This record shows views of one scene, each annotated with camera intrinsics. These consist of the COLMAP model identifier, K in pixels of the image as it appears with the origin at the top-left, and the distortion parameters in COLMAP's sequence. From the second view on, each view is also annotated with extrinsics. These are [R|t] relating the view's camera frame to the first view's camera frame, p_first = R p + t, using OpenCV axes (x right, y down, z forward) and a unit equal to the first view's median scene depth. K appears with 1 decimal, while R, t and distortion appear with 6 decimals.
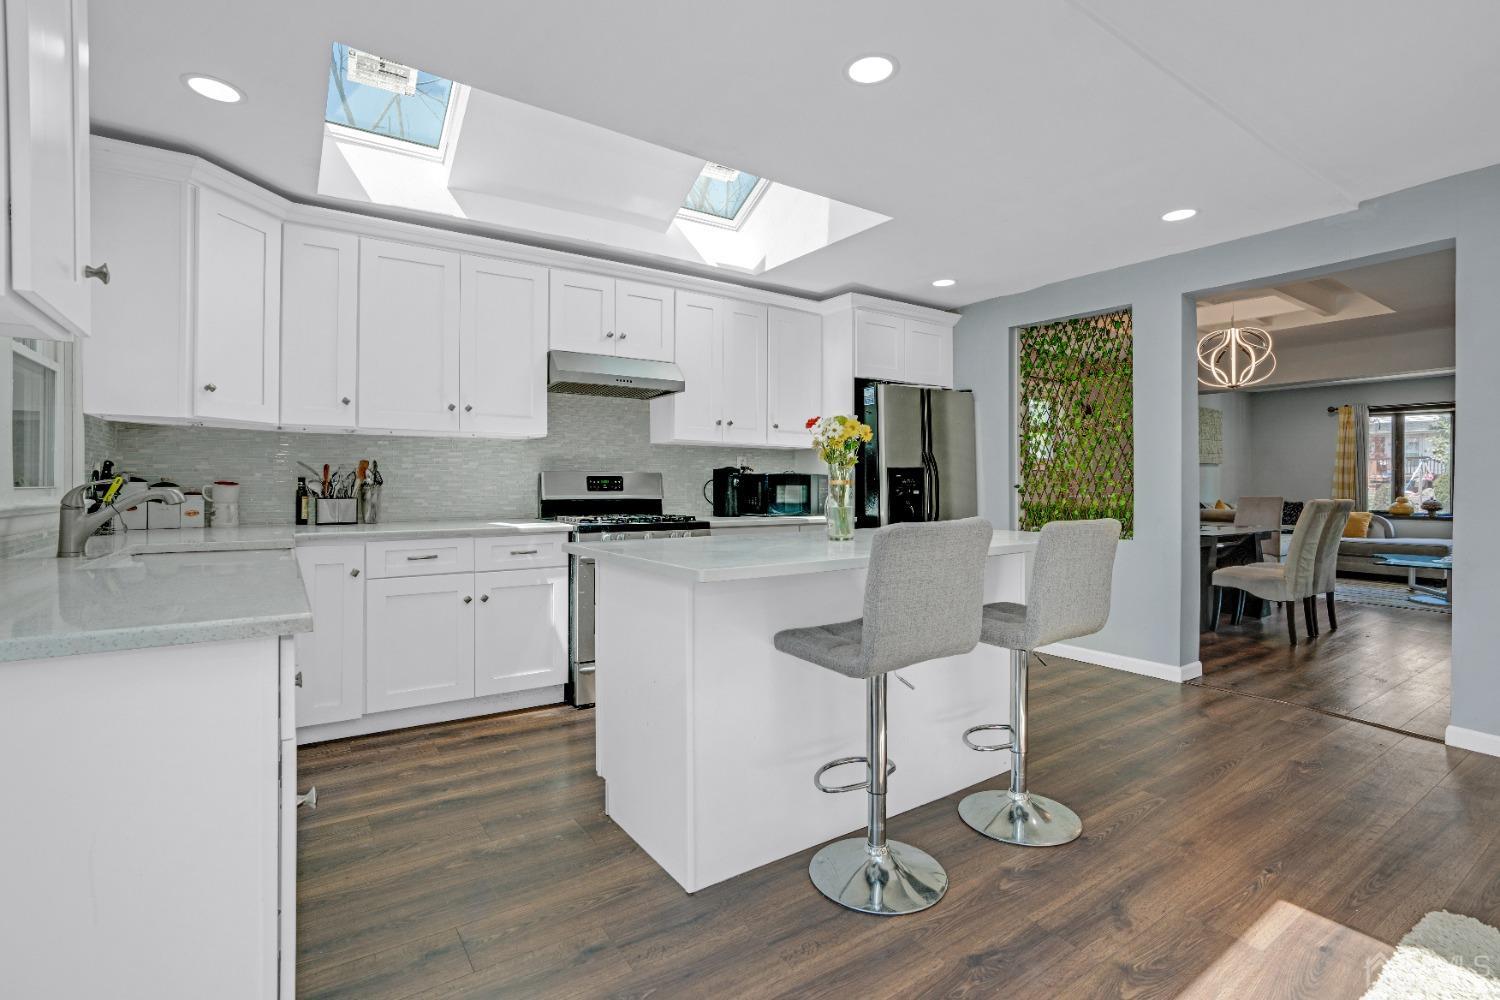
lens RADIAL K [[698.2, 0, 745.4], [0, 698.2, 489.3], [0, 0, 1]] dist [-0.057992, 0.032160]
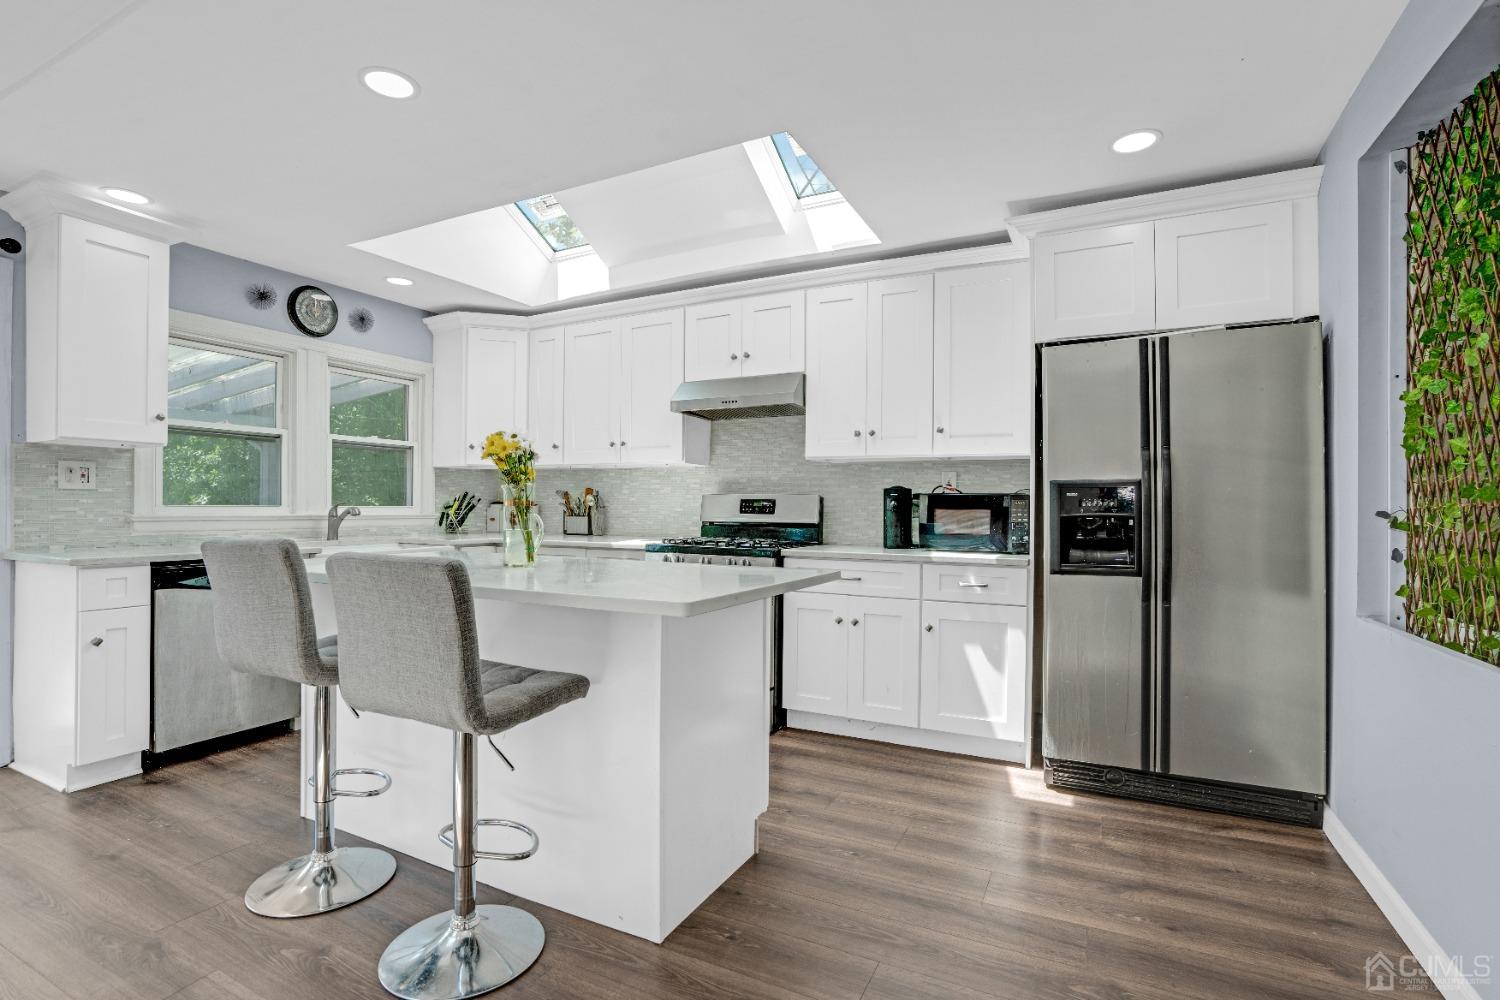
lens RADIAL K [[711.4, 0, 741.4], [0, 711.4, 507.4], [0, 0, 1]] dist [-0.067241, 0.032935]
pose [[0.475476, 0.002812, -0.879724, 0.743581], [-0.012154, 0.999920, -0.003373, -0.003302], [0.879645, 0.012296, 0.475473, 0.556501]]
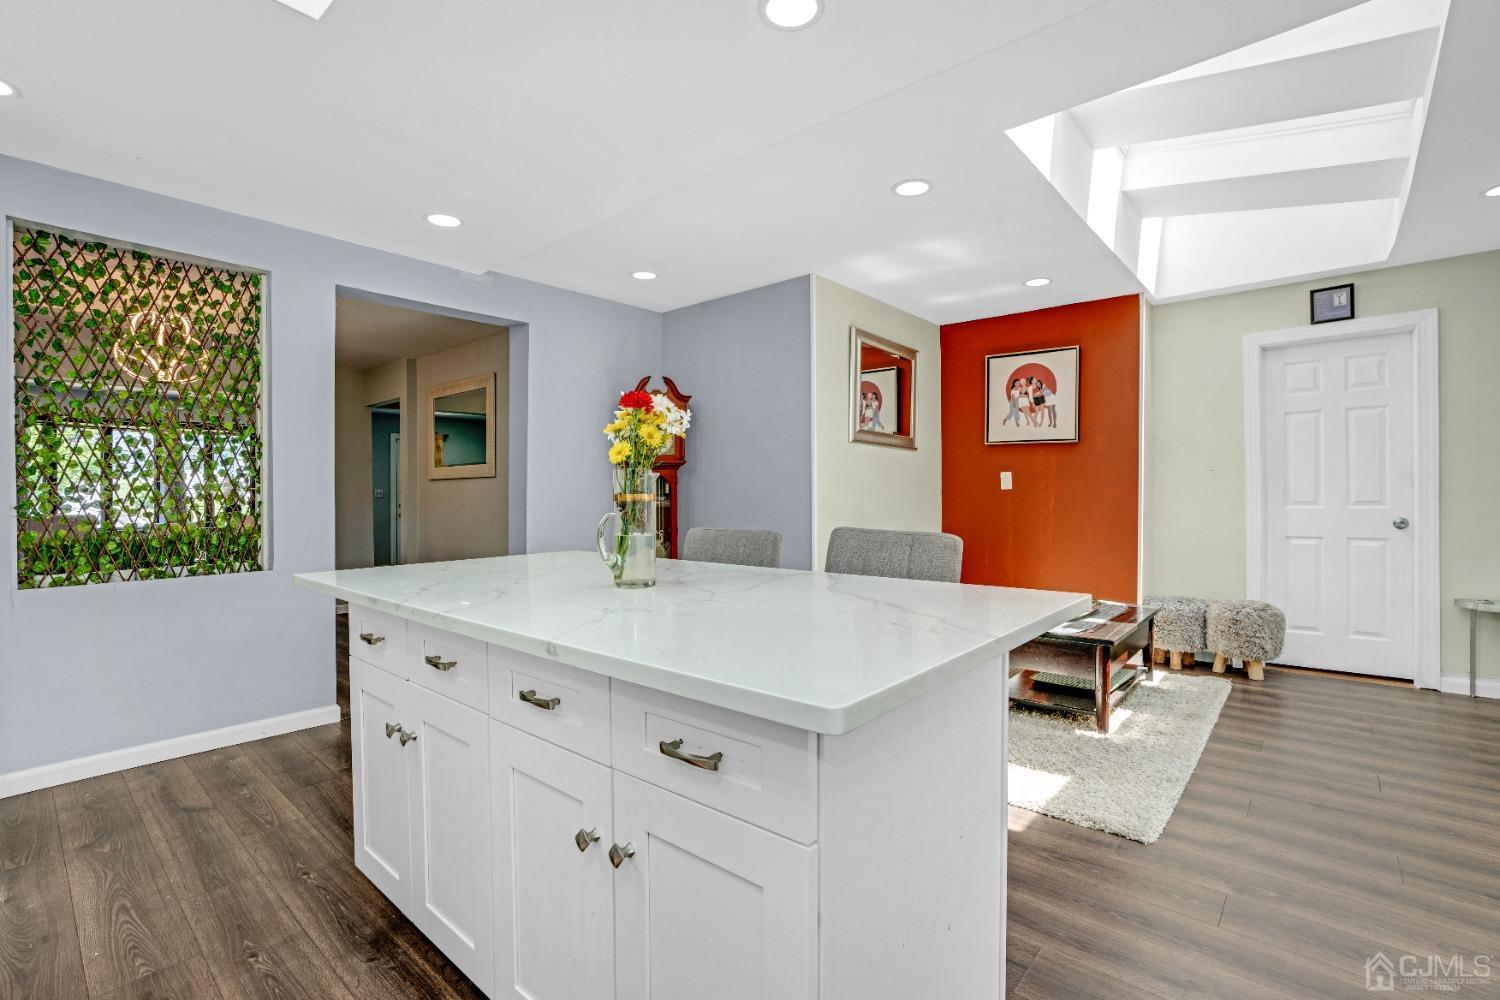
lens RADIAL K [[698.2, 0, 745.4], [0, 698.2, 489.3], [0, 0, 1]] dist [-0.057992, 0.032160]
pose [[-0.252068, 0.006559, 0.967687, -0.370829], [0.011900, 0.999922, -0.003678, -0.008338], [-0.967636, 0.010588, -0.252127, 0.735624]]
